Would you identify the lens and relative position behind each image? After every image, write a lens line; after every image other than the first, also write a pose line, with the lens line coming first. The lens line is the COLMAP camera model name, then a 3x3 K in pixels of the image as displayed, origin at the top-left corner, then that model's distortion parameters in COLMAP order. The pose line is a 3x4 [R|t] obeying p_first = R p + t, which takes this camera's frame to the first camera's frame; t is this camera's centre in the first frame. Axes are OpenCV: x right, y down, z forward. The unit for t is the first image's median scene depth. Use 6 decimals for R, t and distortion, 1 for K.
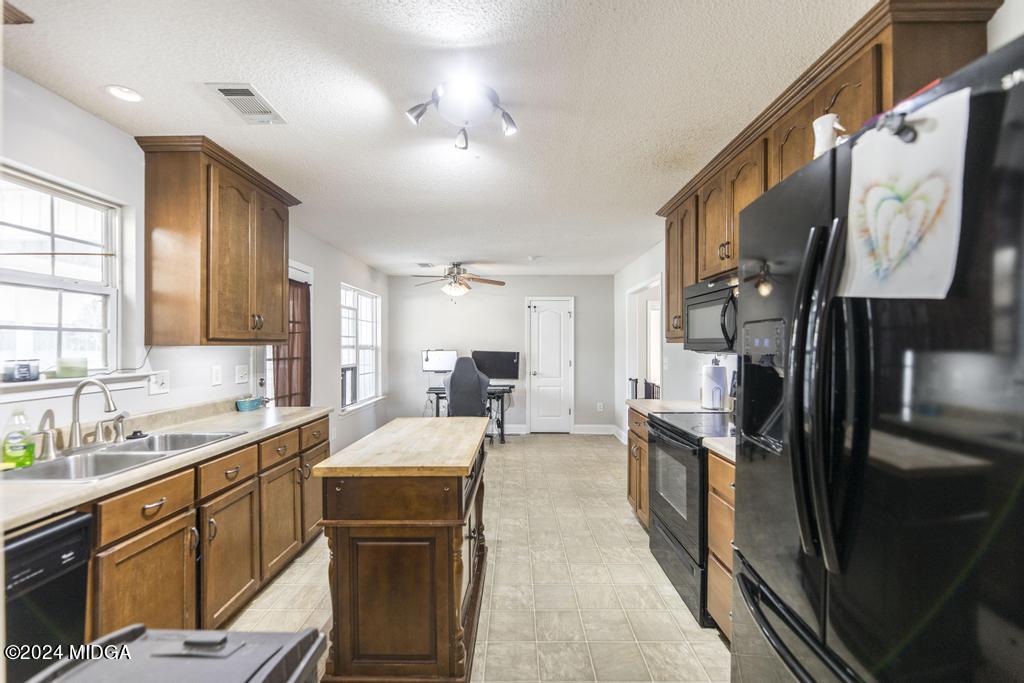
lens RADIAL K [[415.4, 0, 509.6], [0, 415.4, 346.2], [0, 0, 1]] dist [-0.001299, -0.000839]
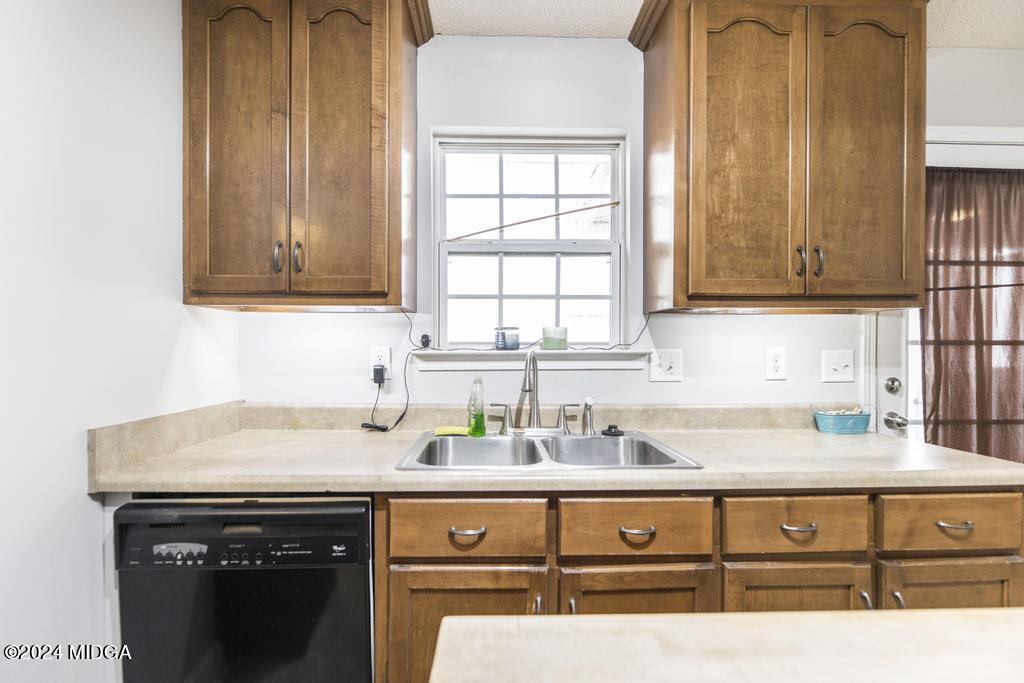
lens RADIAL K [[452.7, 0, 508.1], [0, 452.7, 347.2], [0, 0, 1]] dist [-0.000828, -0.000218]
pose [[0.051924, 0.005436, -0.998636, -0.082082], [-0.002431, 0.999983, 0.005317, 0.053828], [0.998648, 0.002151, 0.051936, 0.702688]]
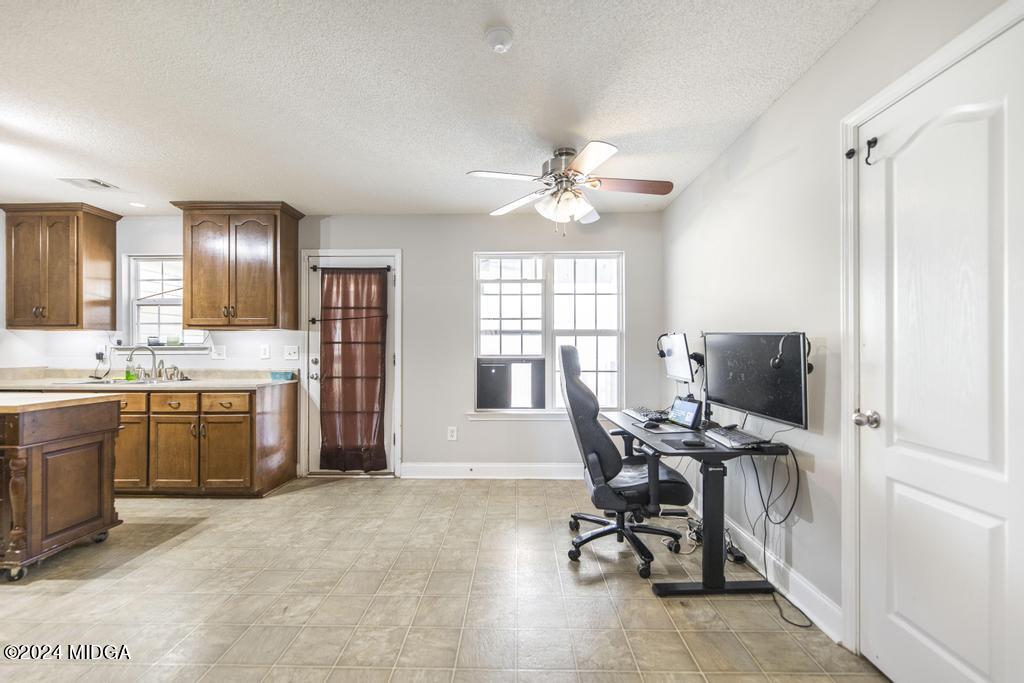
lens RADIAL K [[415.4, 0, 509.6], [0, 415.4, 346.2], [0, 0, 1]] dist [-0.001299, -0.000839]
pose [[-0.005686, -0.004216, -0.999975, 0.855794], [-0.000379, 0.999991, -0.004214, 0.070116], [0.999984, 0.000355, -0.005688, 2.242722]]
